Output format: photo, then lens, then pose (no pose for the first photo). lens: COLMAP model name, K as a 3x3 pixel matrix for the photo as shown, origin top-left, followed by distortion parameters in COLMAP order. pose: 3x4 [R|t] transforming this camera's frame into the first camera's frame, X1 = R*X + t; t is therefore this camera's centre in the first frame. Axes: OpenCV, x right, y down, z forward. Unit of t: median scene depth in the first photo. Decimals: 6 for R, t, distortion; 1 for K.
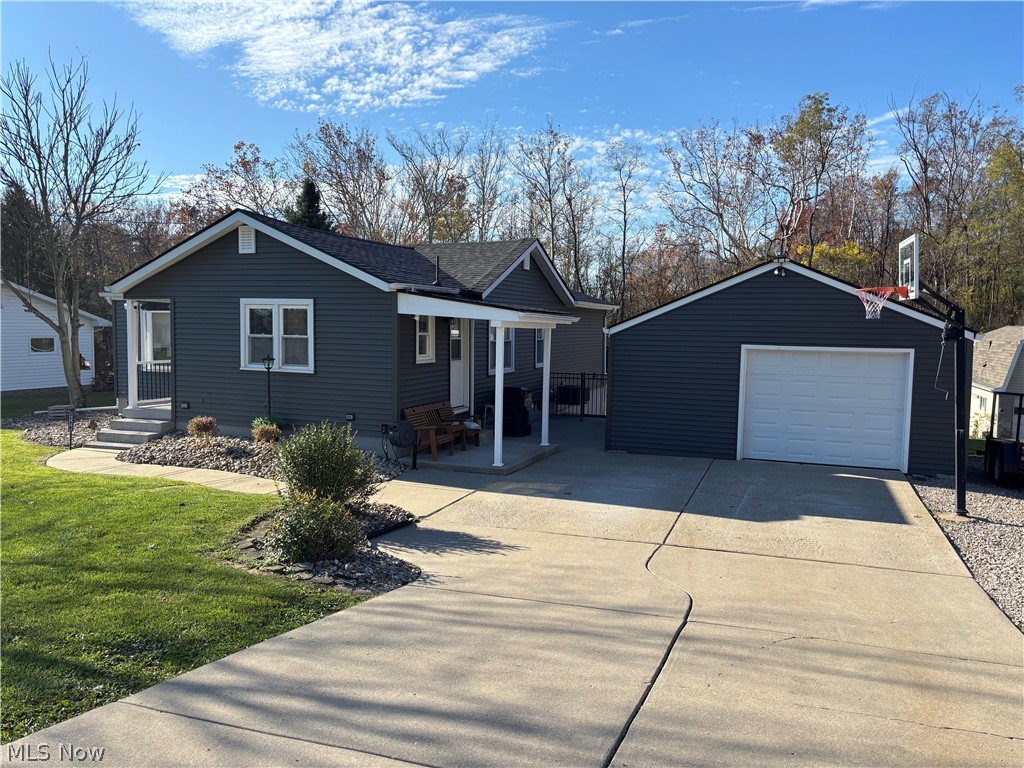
lens RADIAL K [[775.1, 0, 505.4], [0, 775.1, 380.3], [0, 0, 1]] dist [0.058434, -0.048295]
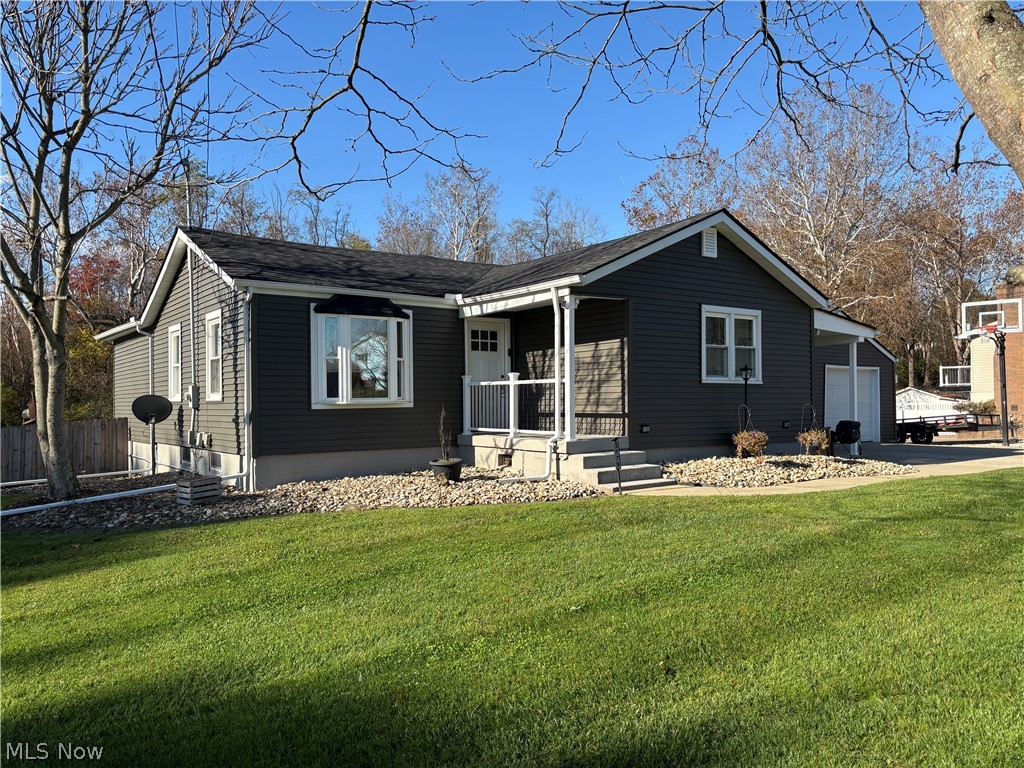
lens RADIAL K [[775.1, 0, 512.2], [0, 775.1, 388.2], [0, 0, 1]] dist [0.058434, -0.048295]
pose [[0.545599, -0.006823, 0.838018, -1.243002], [0.076352, 0.996213, -0.041599, 0.013506], [-0.834561, 0.086680, 0.544054, 0.709400]]
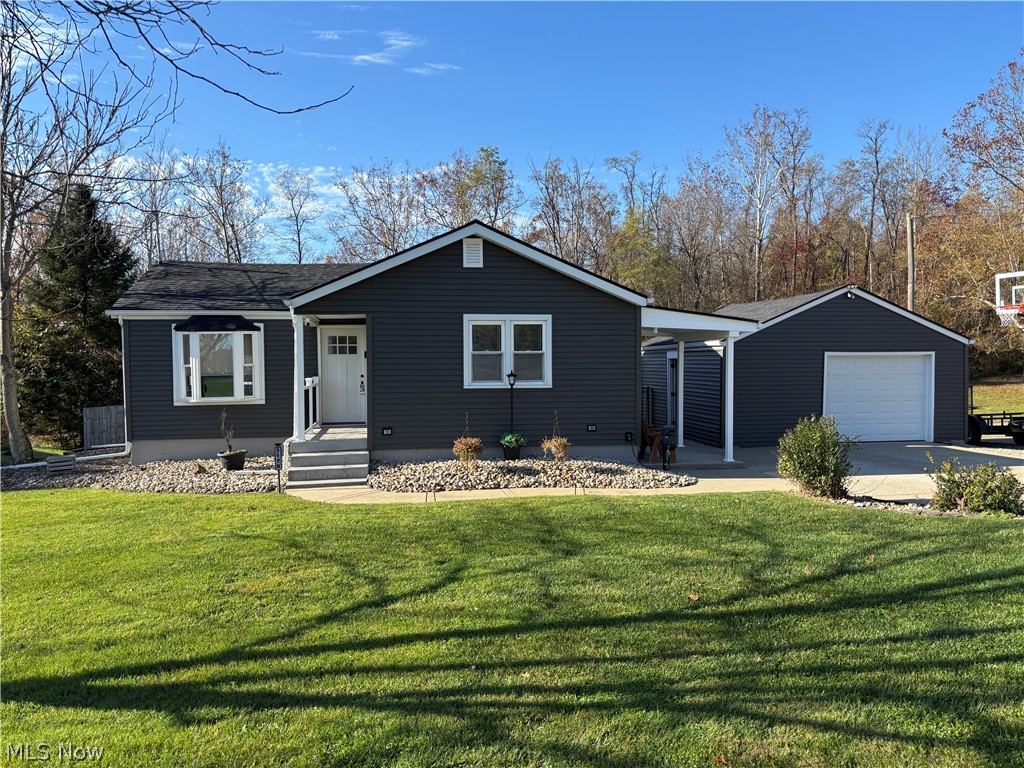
lens RADIAL K [[775.1, 0, 513.8], [0, 775.1, 388.3], [0, 0, 1]] dist [0.058434, -0.048295]
pose [[0.869734, -0.040748, 0.491836, -0.768982], [0.056659, 0.998240, -0.017491, 0.006219], [-0.490258, 0.043079, 0.870512, 0.149312]]
